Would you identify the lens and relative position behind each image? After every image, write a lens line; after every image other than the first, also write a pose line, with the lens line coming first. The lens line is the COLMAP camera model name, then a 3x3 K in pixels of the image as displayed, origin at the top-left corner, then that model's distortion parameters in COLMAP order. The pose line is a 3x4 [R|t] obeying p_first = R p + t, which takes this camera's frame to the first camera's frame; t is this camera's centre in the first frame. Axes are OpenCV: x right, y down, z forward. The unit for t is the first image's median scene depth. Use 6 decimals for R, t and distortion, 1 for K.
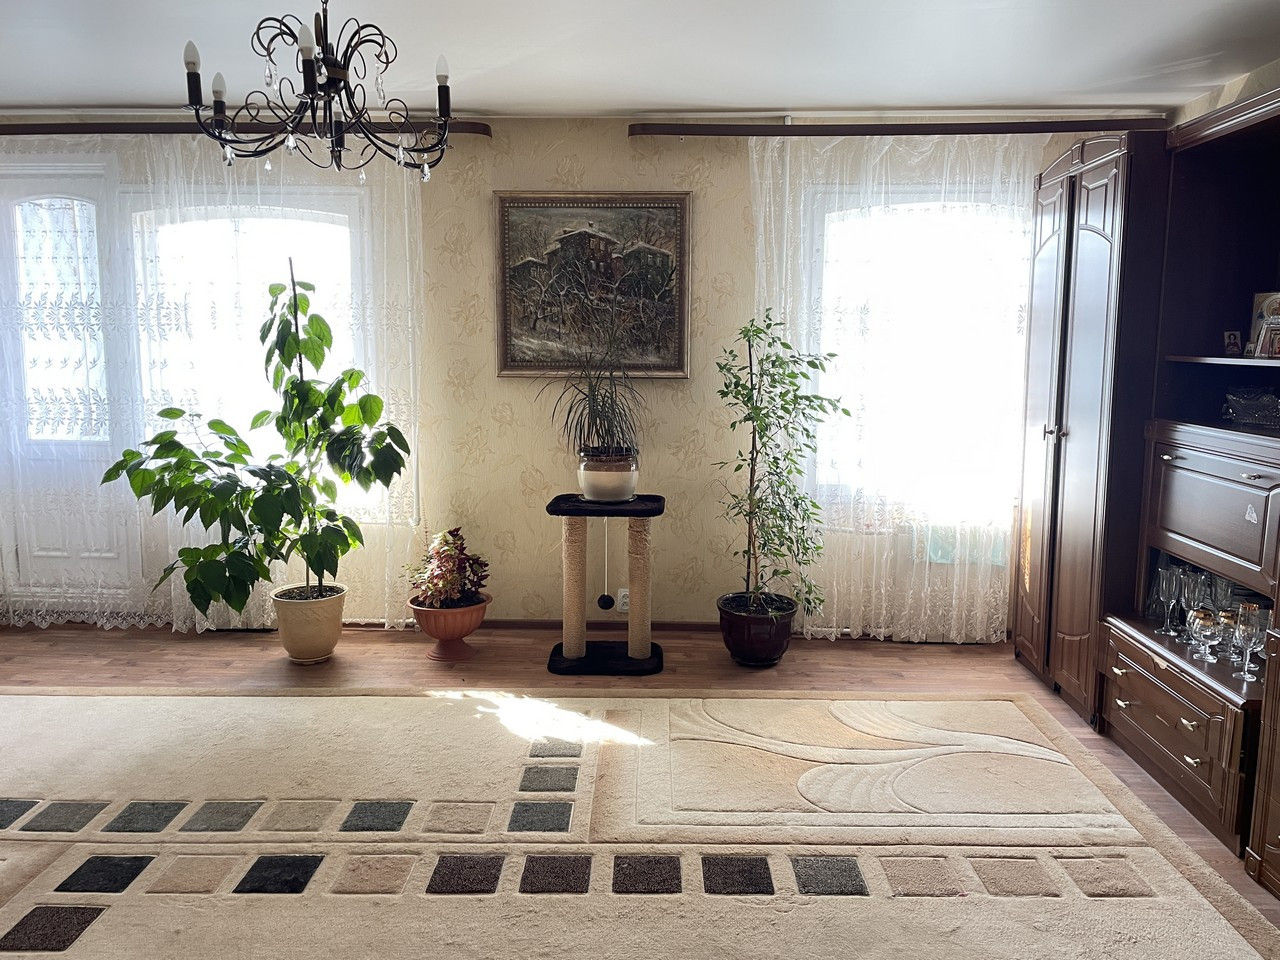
lens RADIAL K [[964.7, 0, 646.4], [0, 964.7, 474.4], [0, 0, 1]] dist [0.091776, -0.116278]
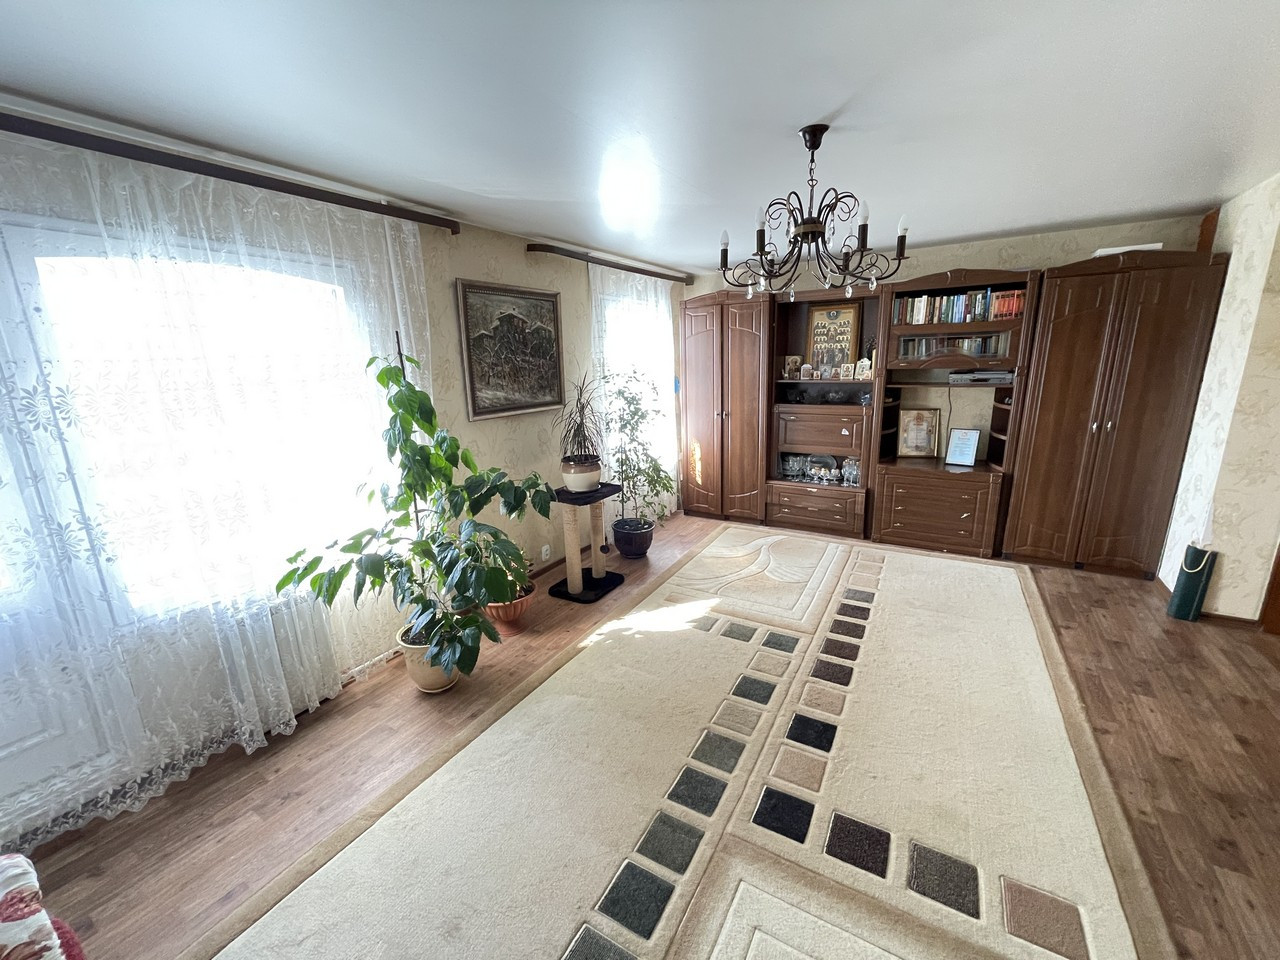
lens RADIAL K [[516.9, 0, 640.4], [0, 516.9, 477.7], [0, 0, 1]] dist [-0.002115, 0.000043]
pose [[0.489874, -0.219165, 0.843795, -0.720815], [0.146954, 0.974794, 0.167875, -0.122901], [-0.859318, 0.041761, 0.509733, 0.493645]]
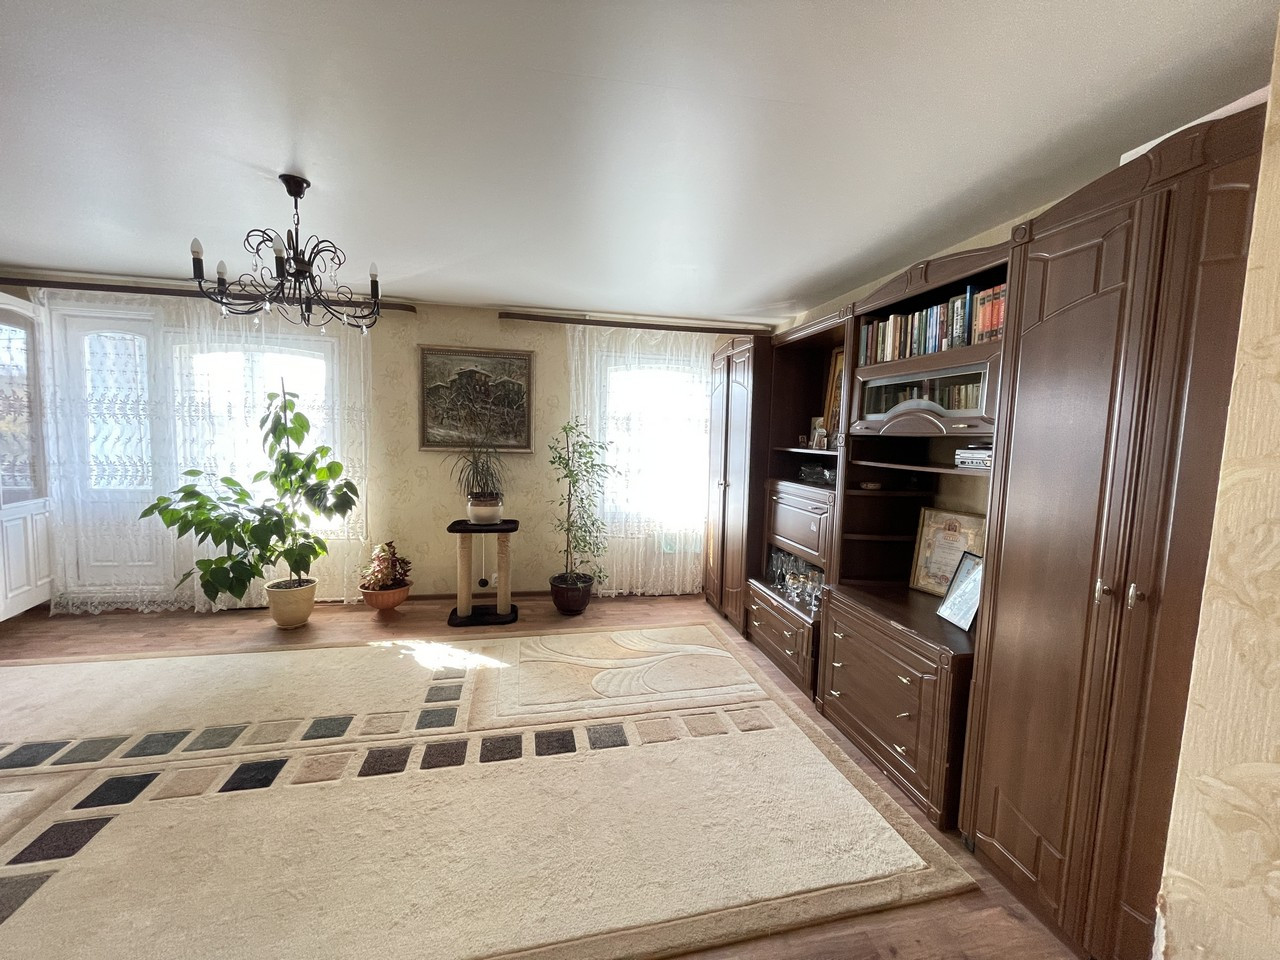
lens RADIAL K [[516.9, 0, 641.4], [0, 516.9, 477.9], [0, 0, 1]] dist [-0.002115, 0.000043]
pose [[0.972440, 0.001476, 0.233148, 0.016930], [0.009286, 0.998941, -0.045053, -0.010188], [-0.232967, 0.045977, 0.971397, 0.031739]]
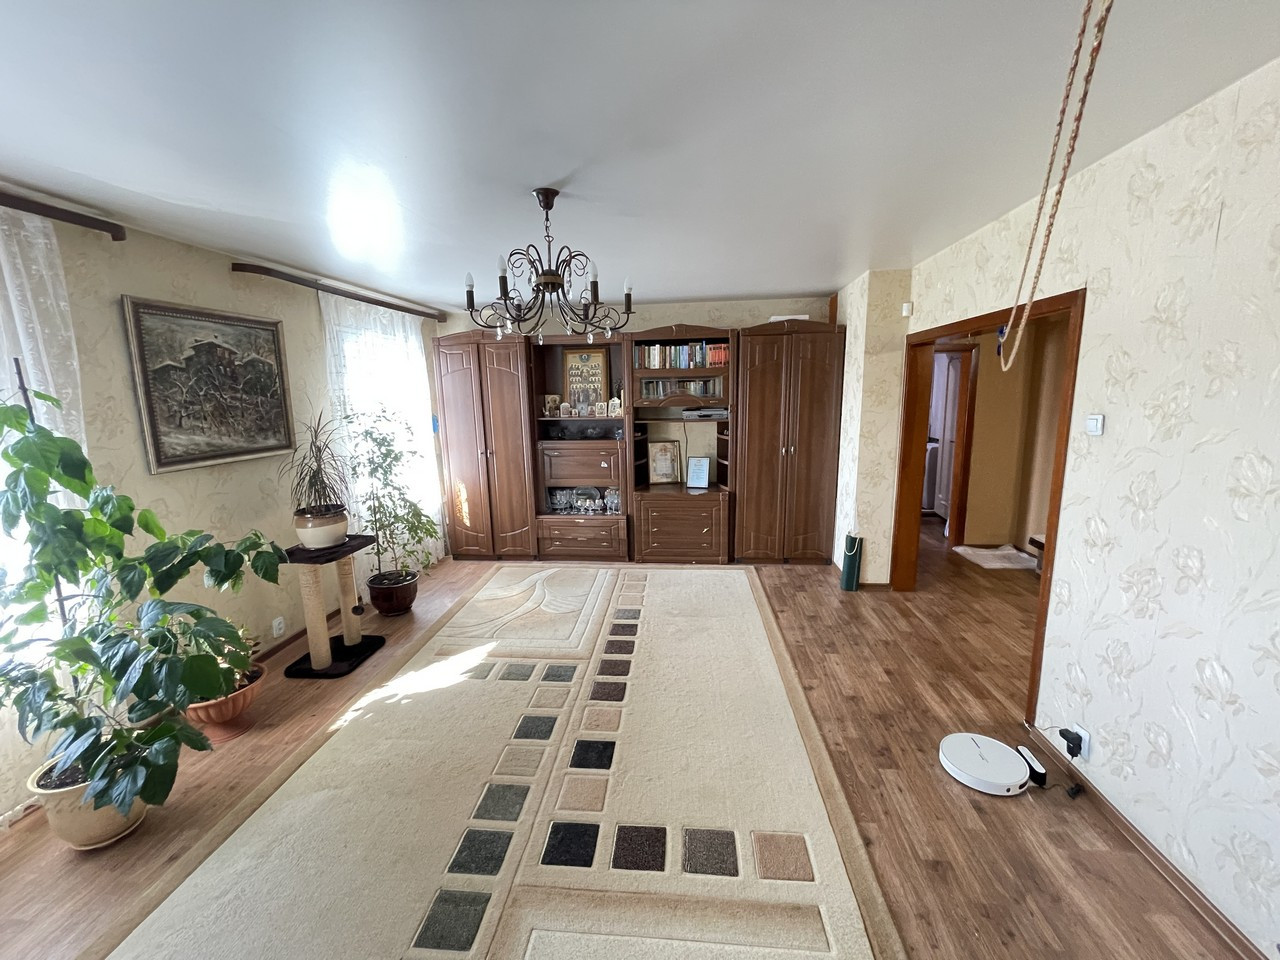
lens RADIAL K [[516.9, 0, 641.1], [0, 516.9, 477.8], [0, 0, 1]] dist [-0.002115, 0.000043]
pose [[0.073131, -0.175523, 0.981755, -0.727601], [0.150949, 0.974999, 0.163071, -0.120978], [-0.985833, 0.136269, 0.097797, 0.479658]]
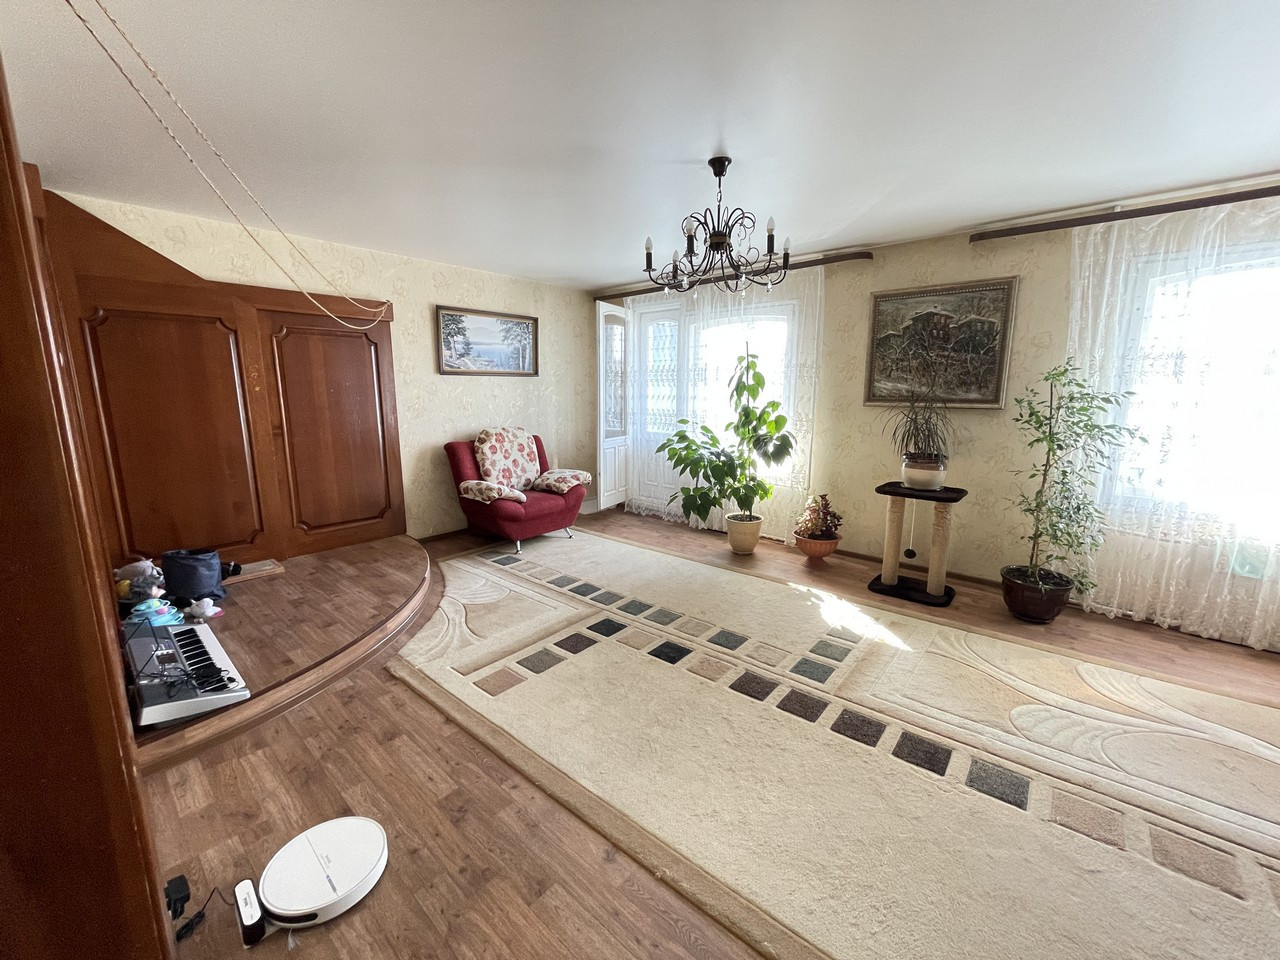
lens RADIAL K [[516.9, 0, 639.9], [0, 516.9, 477.3], [0, 0, 1]] dist [-0.002115, 0.000043]
pose [[0.771526, 0.103062, -0.627795, 0.129983], [-0.078626, 0.994673, 0.066664, -0.010003], [0.631321, -0.002072, 0.775519, 0.086609]]
